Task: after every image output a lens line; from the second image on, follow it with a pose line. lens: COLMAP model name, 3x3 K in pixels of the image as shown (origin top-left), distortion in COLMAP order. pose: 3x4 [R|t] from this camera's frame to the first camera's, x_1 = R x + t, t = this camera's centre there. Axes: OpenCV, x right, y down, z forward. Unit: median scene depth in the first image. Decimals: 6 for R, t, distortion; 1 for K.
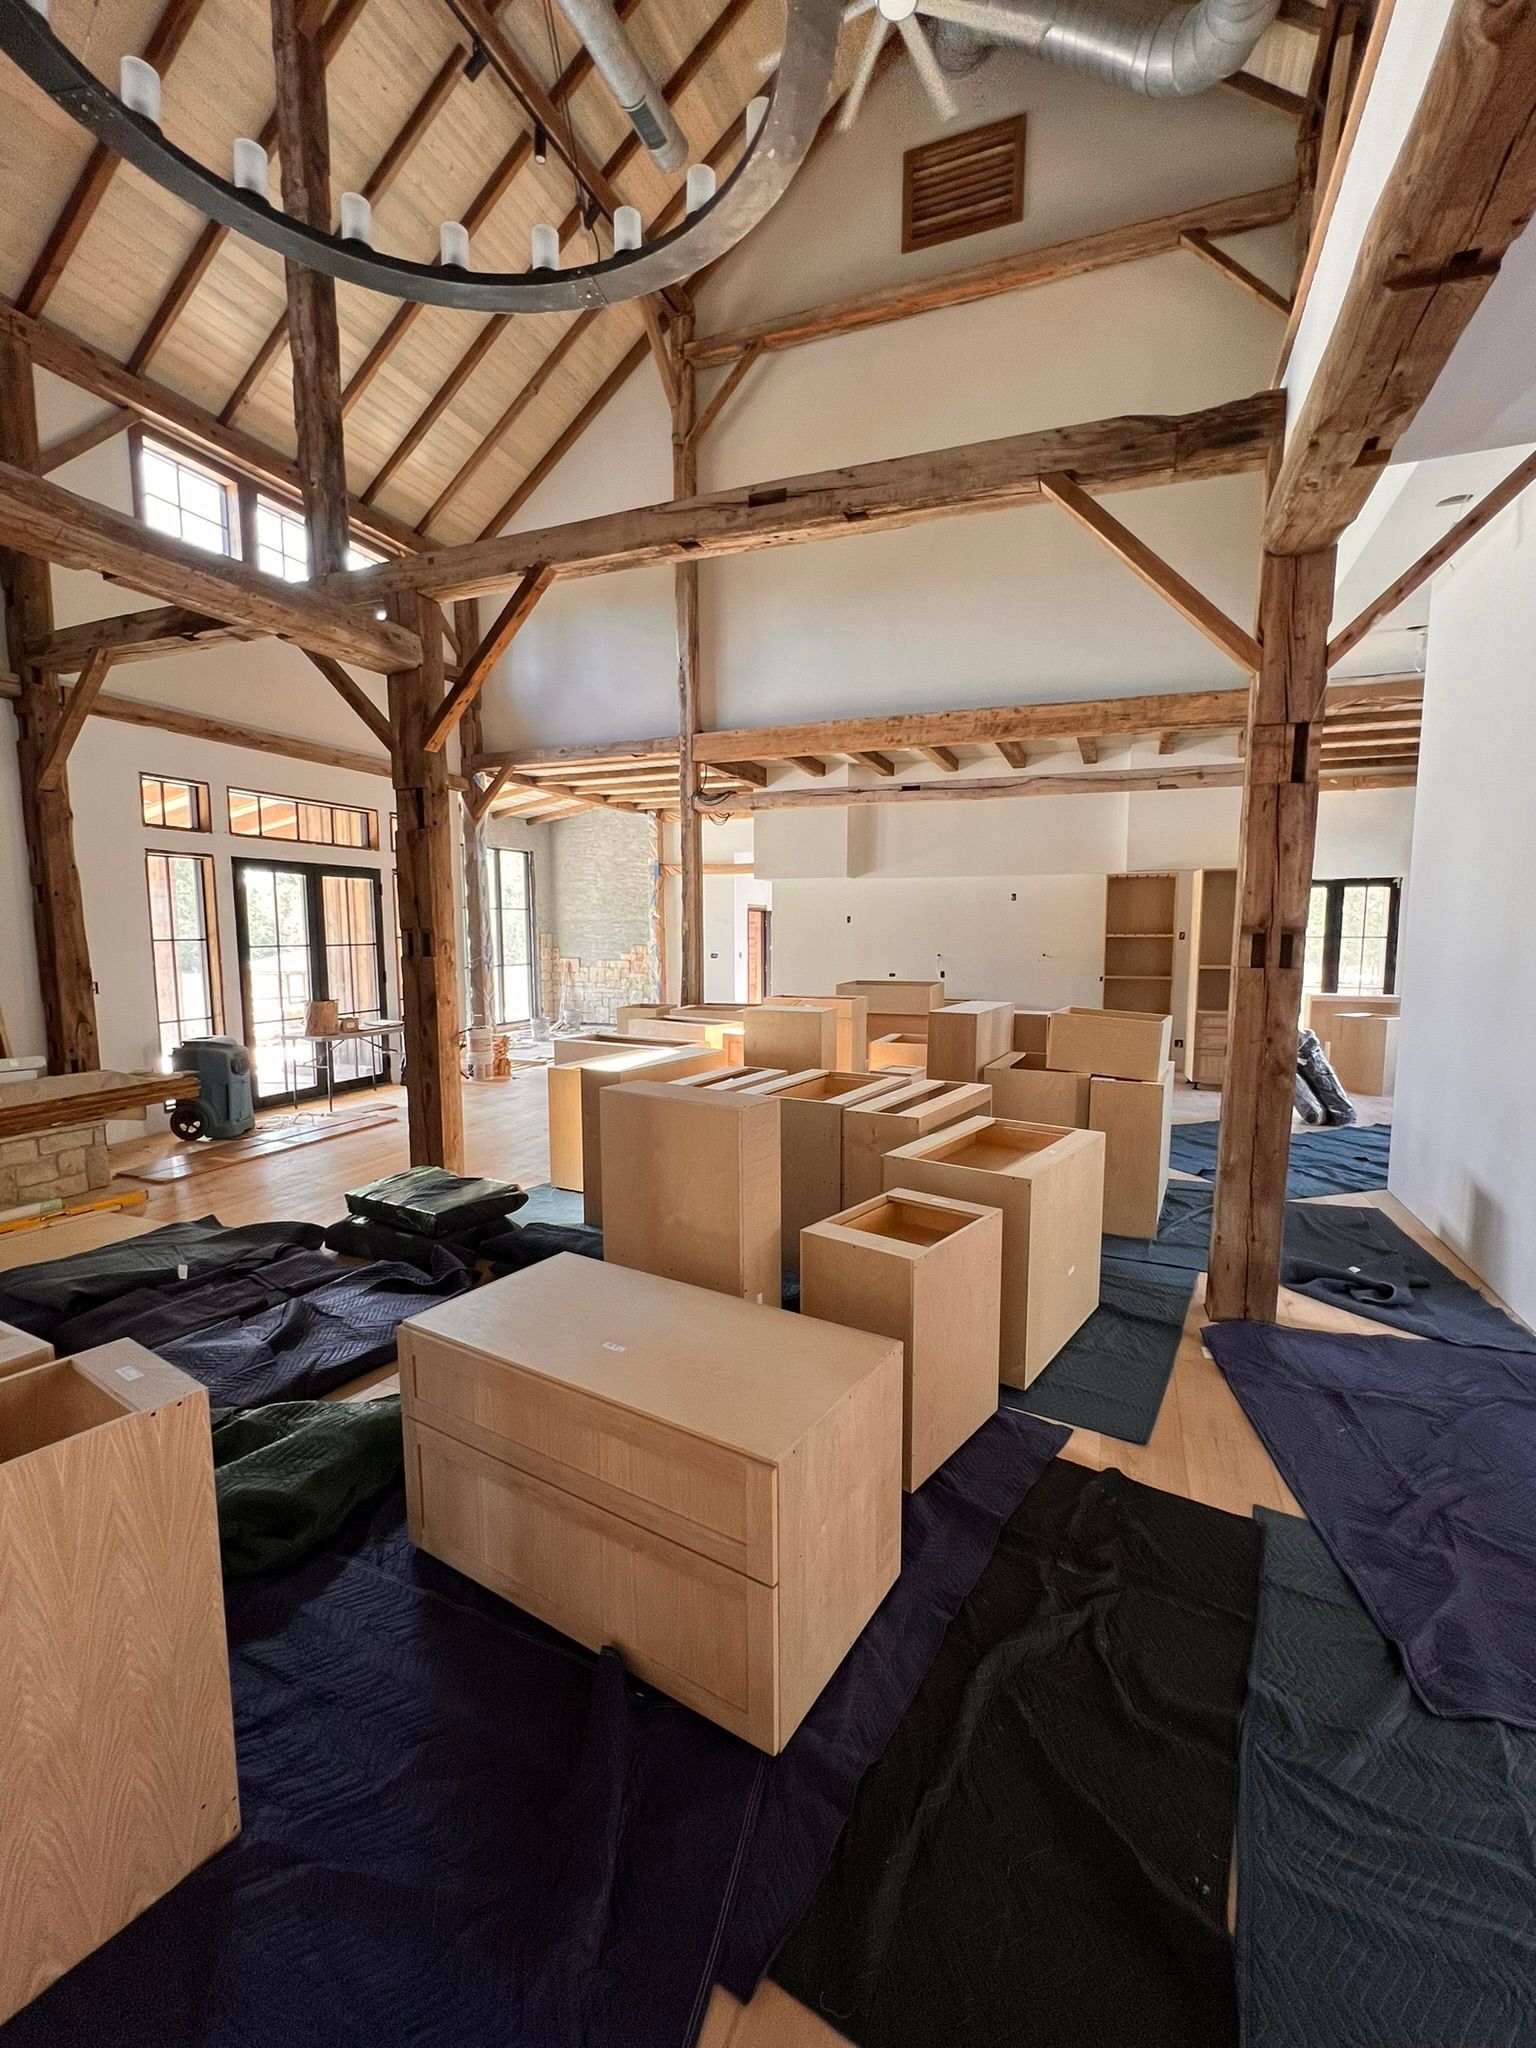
lens RADIAL K [[849.2, 0, 766.1], [0, 849.2, 1031.5], [0, 0, 1]] dist [-0.002113, -0.000780]
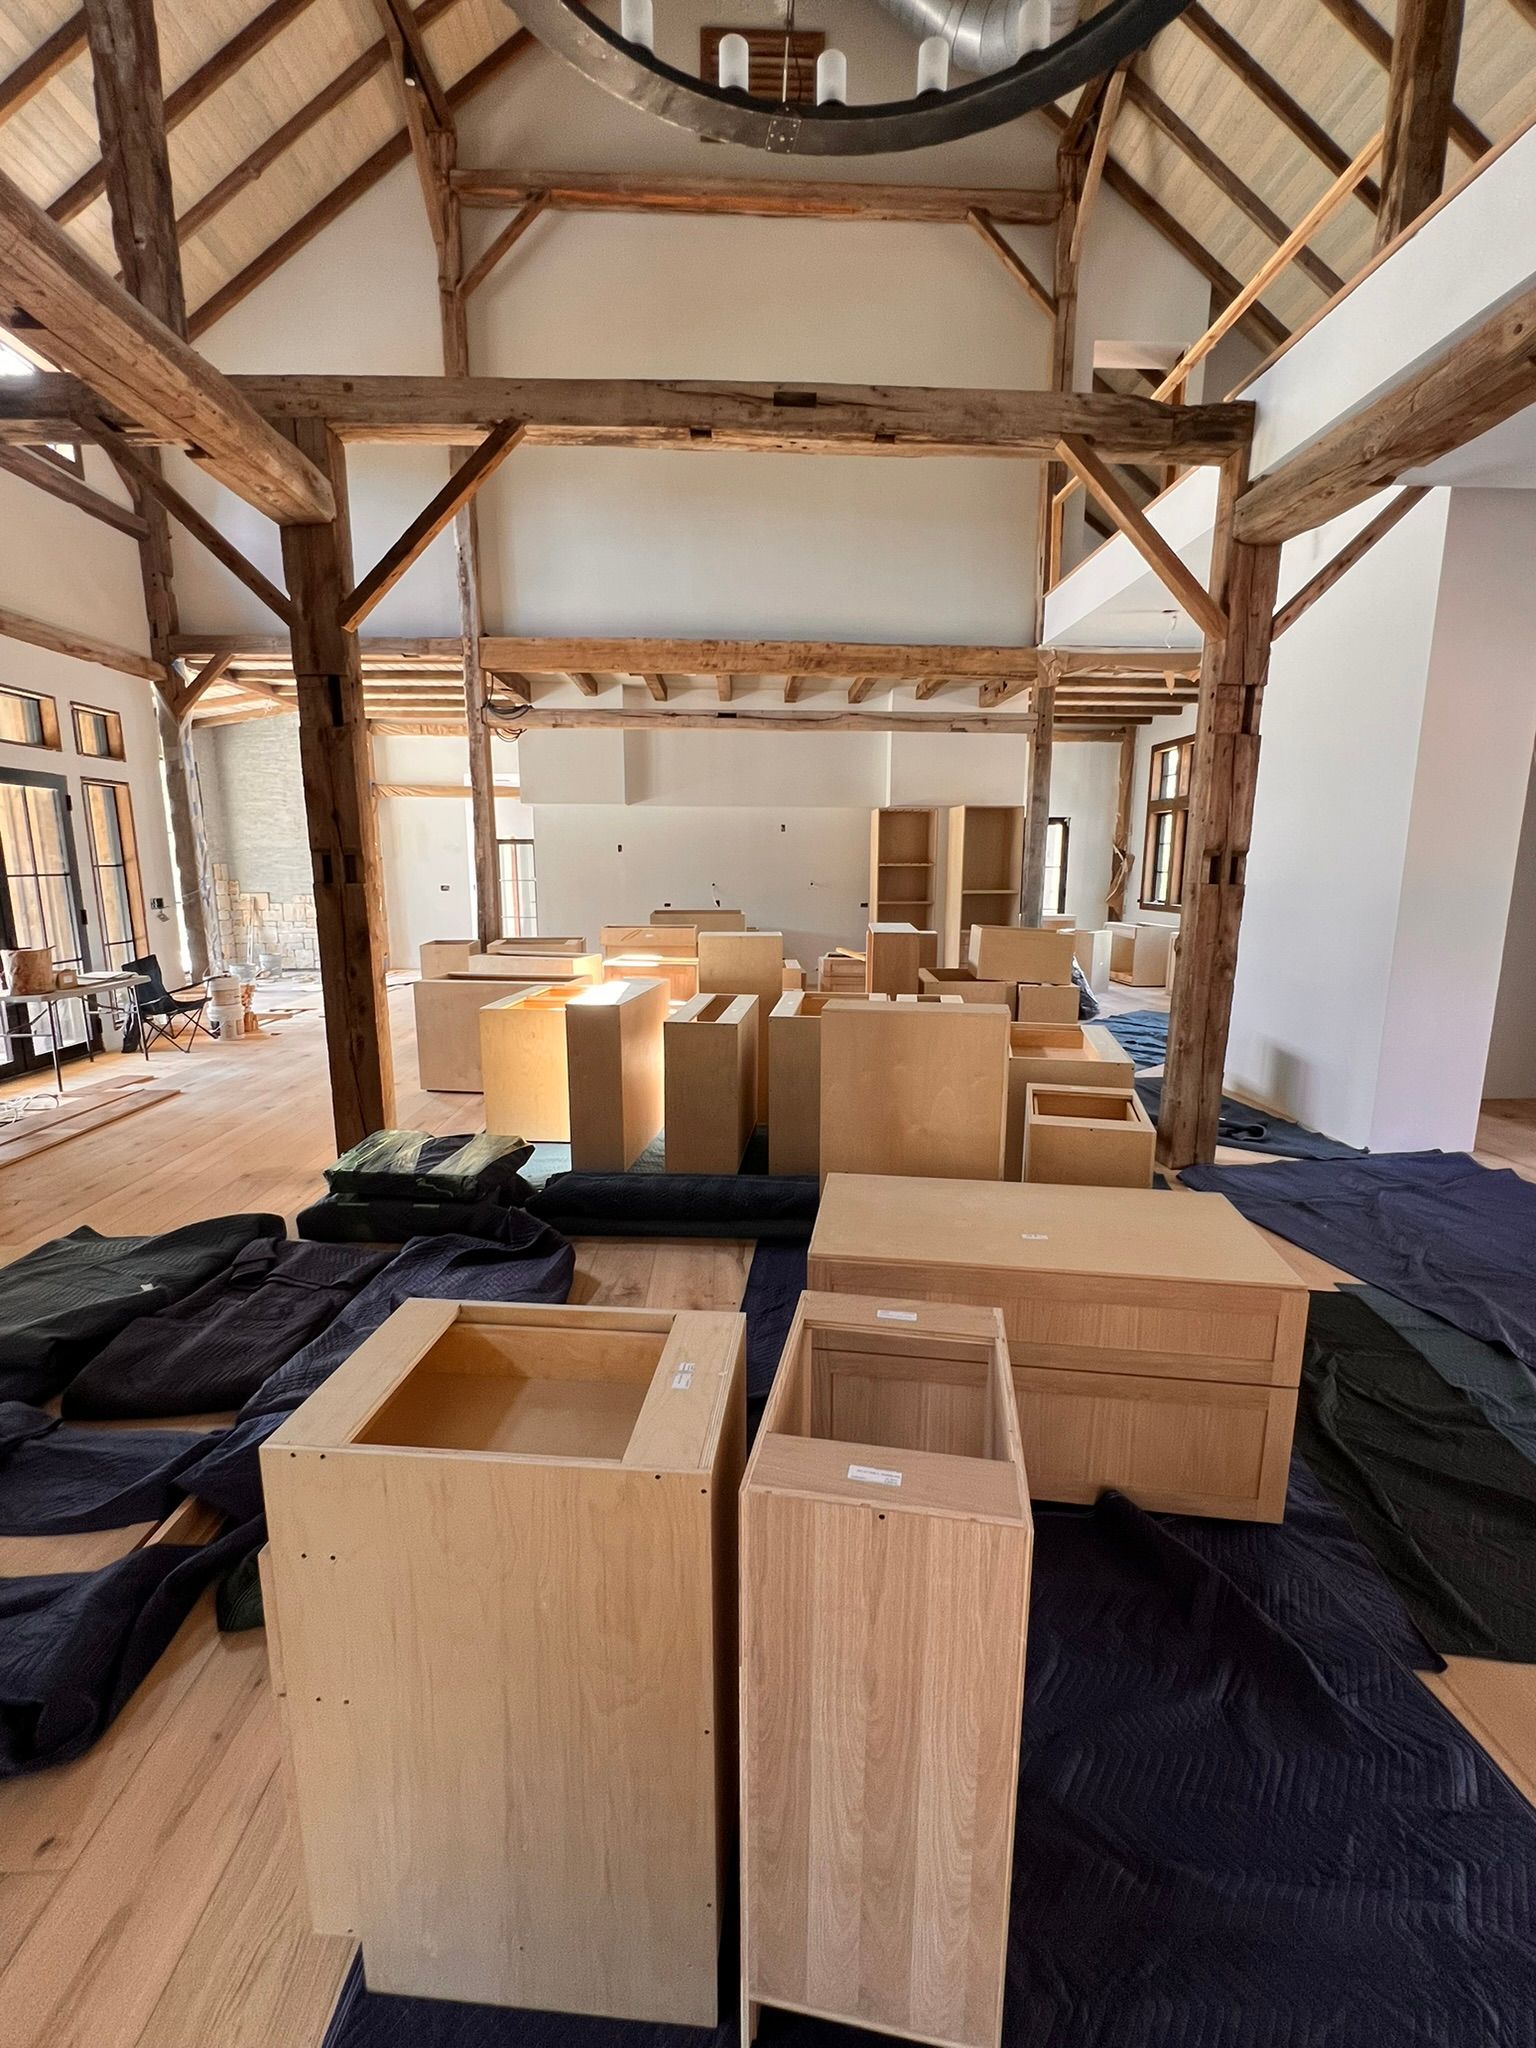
lens RADIAL K [[849.6, 0, 768.0], [0, 849.6, 1024.0], [0, 0, 1]] dist [-0.002085, -0.000173]
pose [[0.920445, -0.070819, 0.384404, -0.358916], [0.044369, 0.996024, 0.077256, 0.003236], [-0.388347, -0.054054, 0.919927, 0.066579]]
